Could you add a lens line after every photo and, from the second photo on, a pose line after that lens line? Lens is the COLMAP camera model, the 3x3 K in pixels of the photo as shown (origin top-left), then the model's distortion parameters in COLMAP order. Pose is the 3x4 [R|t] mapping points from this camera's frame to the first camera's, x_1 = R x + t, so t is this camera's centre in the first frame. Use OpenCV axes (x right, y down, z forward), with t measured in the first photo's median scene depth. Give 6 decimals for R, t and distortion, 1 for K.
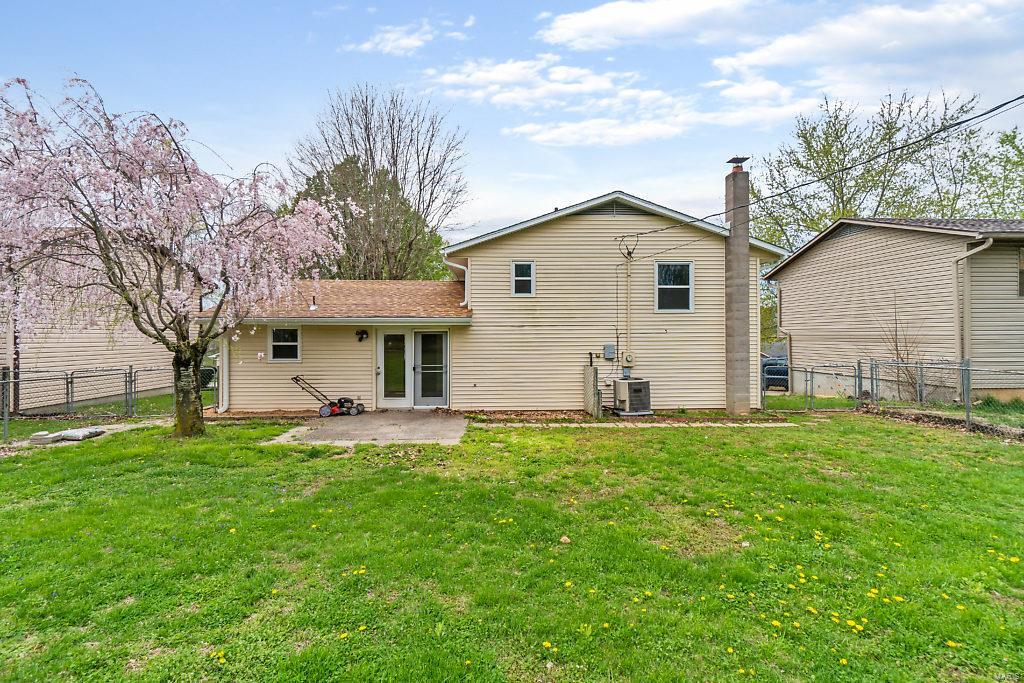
lens RADIAL K [[462.9, 0, 506.5], [0, 462.9, 325.6], [0, 0, 1]] dist [0.001935, 0.000192]
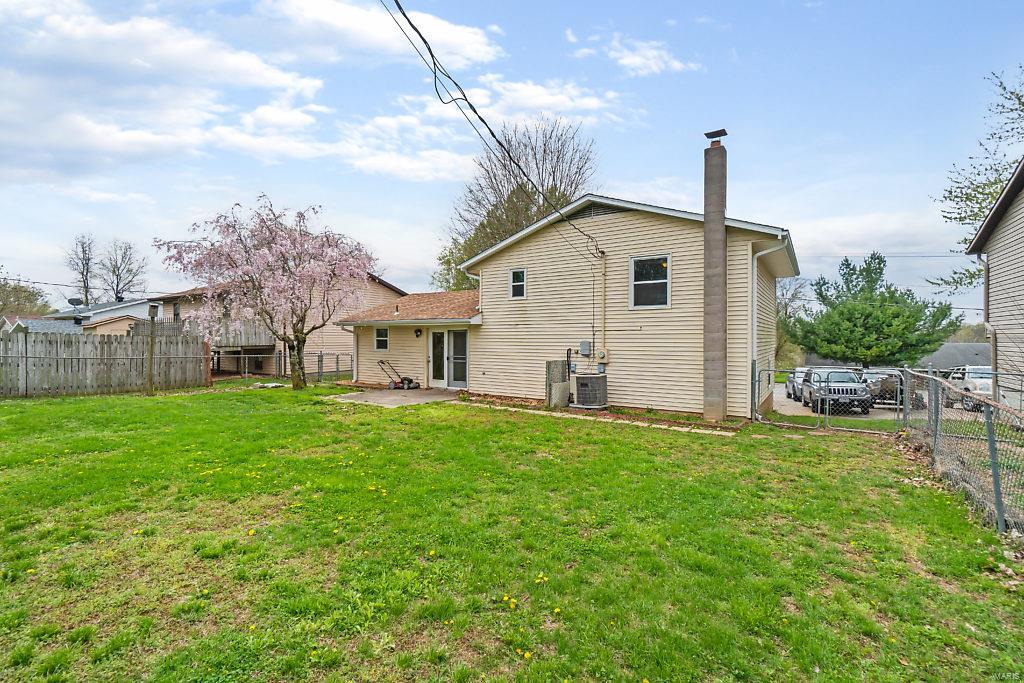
lens RADIAL K [[456.1, 0, 508.6], [0, 456.1, 333.6], [0, 0, 1]] dist [0.000349, -0.000450]
pose [[0.811031, -0.000994, -0.585002, 0.688361], [0.007453, 0.999935, 0.008633, 0.012995], [0.584955, -0.011361, 0.810986, 0.058158]]
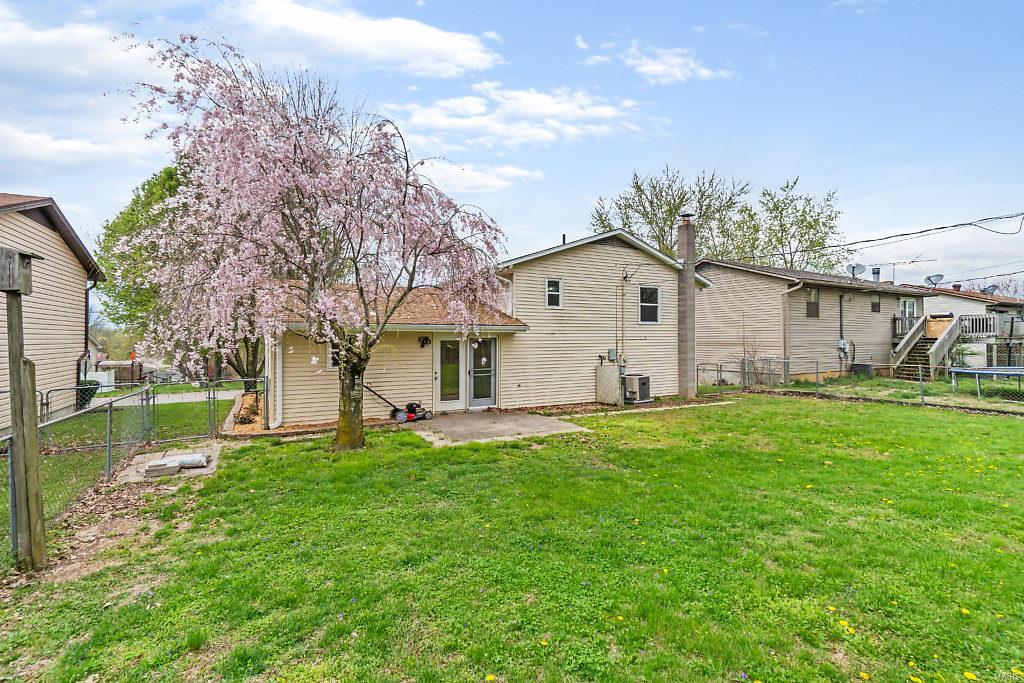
lens RADIAL K [[456.1, 0, 508.6], [0, 456.1, 333.6], [0, 0, 1]] dist [0.000349, -0.000450]
pose [[0.897629, 0.007342, 0.440691, -0.580821], [-0.010503, 0.999934, 0.004734, -0.003623], [-0.440627, -0.008878, 0.897646, 0.009334]]
